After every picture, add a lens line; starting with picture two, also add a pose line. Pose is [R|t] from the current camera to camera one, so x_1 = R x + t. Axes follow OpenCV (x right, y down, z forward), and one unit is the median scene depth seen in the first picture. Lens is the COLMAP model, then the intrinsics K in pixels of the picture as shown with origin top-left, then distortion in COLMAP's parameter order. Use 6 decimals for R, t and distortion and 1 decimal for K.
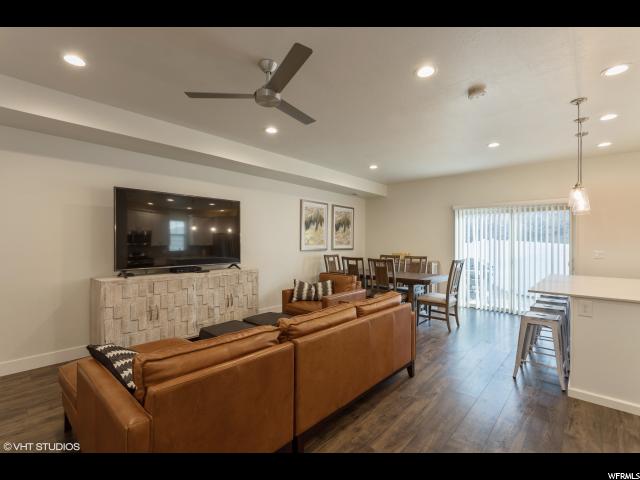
lens RADIAL K [[303.1, 0, 325.6], [0, 303.1, 241.7], [0, 0, 1]] dist [0.005245, 0.000222]
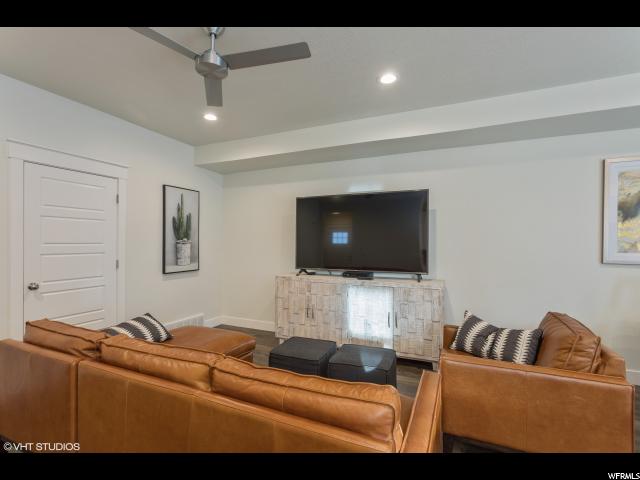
lens RADIAL K [[303.1, 0, 318.7], [0, 303.1, 243.0], [0, 0, 1]] dist [0.005245, 0.000222]
pose [[0.283681, -0.005616, -0.958902, 0.260528], [-0.006042, 0.999953, -0.007644, 0.002415], [0.958900, 0.007962, 0.283633, 0.415860]]
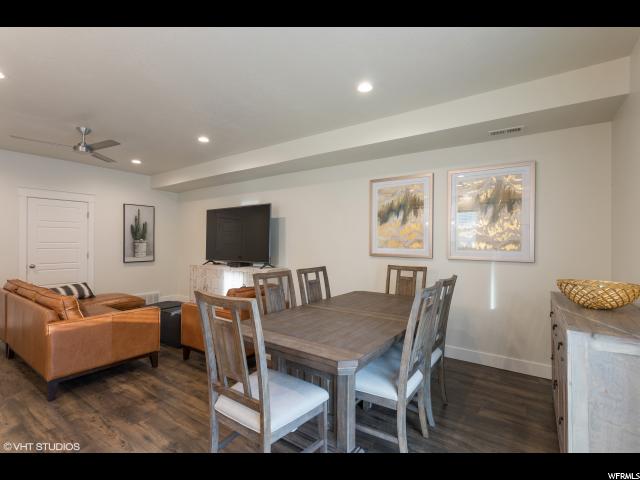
lens RADIAL K [[303.1, 0, 320.7], [0, 303.1, 241.4], [0, 0, 1]] dist [0.005245, 0.000222]
pose [[0.091686, -0.012725, -0.995707, 0.579845], [-0.005165, 0.999899, -0.013255, 0.006634], [0.995775, 0.006358, 0.091611, 0.821536]]
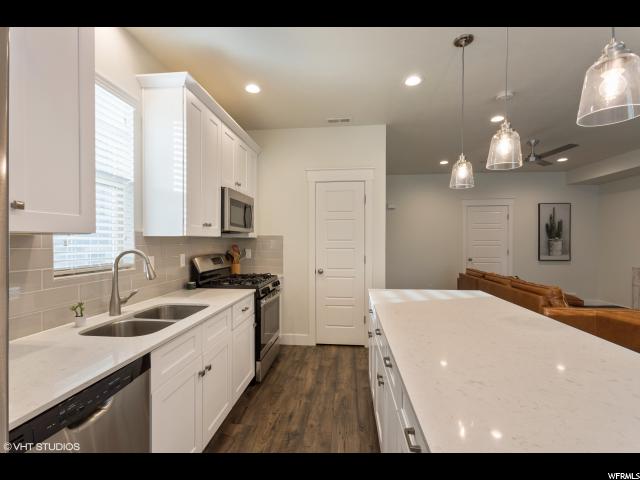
lens RADIAL K [[303.1, 0, 314.3], [0, 303.1, 240.0], [0, 0, 1]] dist [0.005245, 0.000222]
pose [[-0.823281, -0.010721, -0.567533, 0.737991], [-0.011905, 0.999928, -0.001620, 0.007853], [0.567510, 0.005423, -0.823349, 0.690409]]
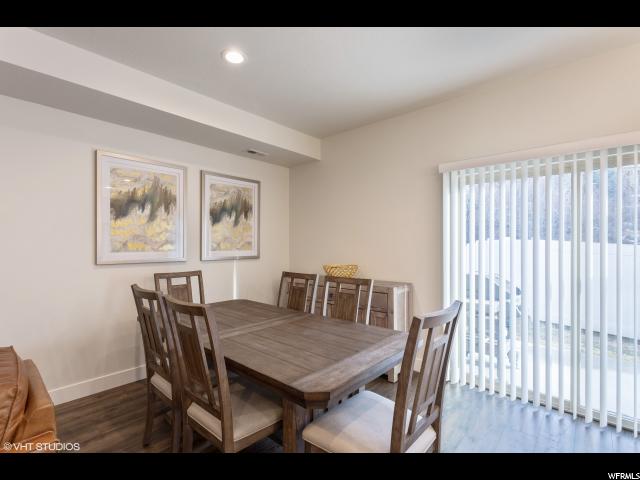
lens RADIAL K [[303.1, 0, 325.2], [0, 303.1, 243.5], [0, 0, 1]] dist [0.005245, 0.000222]
pose [[0.999946, -0.005374, -0.008871, 0.258752], [0.005441, 0.999957, 0.007521, -0.003696], [0.008830, -0.007569, 0.999932, 0.552361]]
